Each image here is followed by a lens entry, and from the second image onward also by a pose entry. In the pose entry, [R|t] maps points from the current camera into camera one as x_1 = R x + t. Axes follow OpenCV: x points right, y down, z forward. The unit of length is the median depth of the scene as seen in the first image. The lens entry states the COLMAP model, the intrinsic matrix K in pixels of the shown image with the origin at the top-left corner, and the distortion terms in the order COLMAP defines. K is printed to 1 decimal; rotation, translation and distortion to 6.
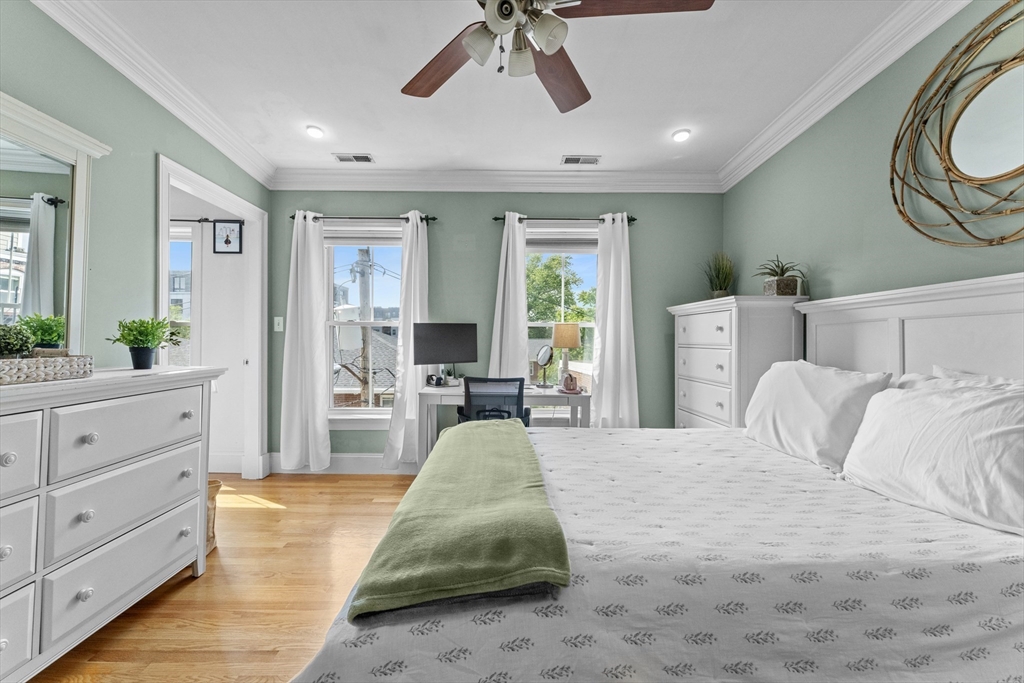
lens RADIAL K [[414.1, 0, 508.5], [0, 414.1, 340.1], [0, 0, 1]] dist [0.000945, -0.001485]
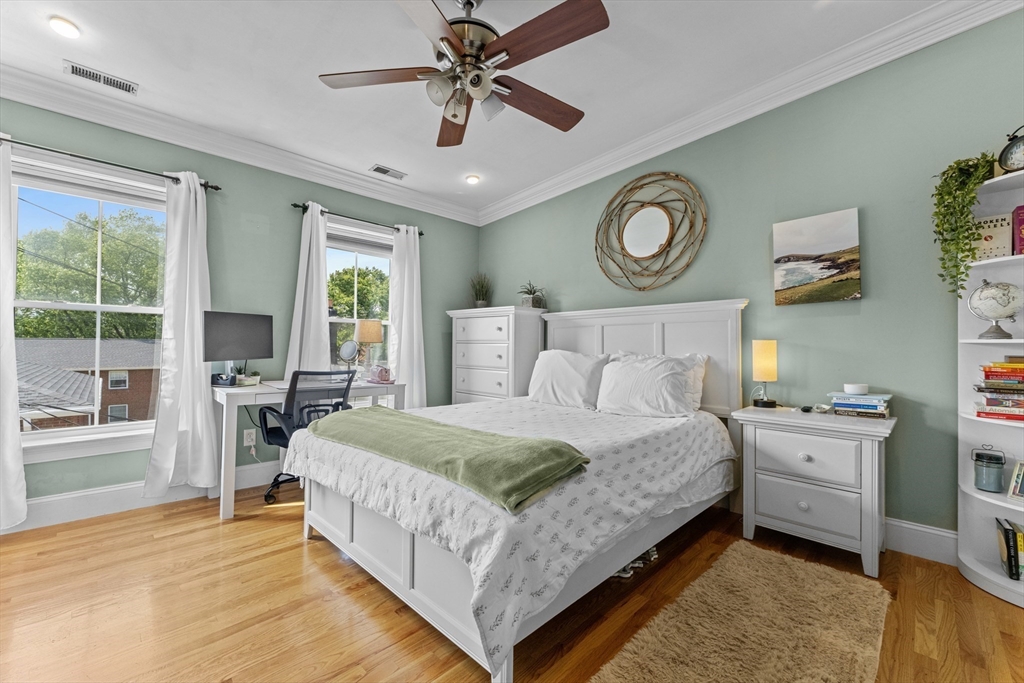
lens RADIAL K [[414.1, 0, 507.4], [0, 414.1, 344.1], [0, 0, 1]] dist [0.000945, -0.001485]
pose [[0.722435, 0.005944, 0.691413, -0.368239], [-0.006916, 0.999975, -0.001371, 0.021816], [-0.691404, -0.003791, 0.722458, -0.014880]]
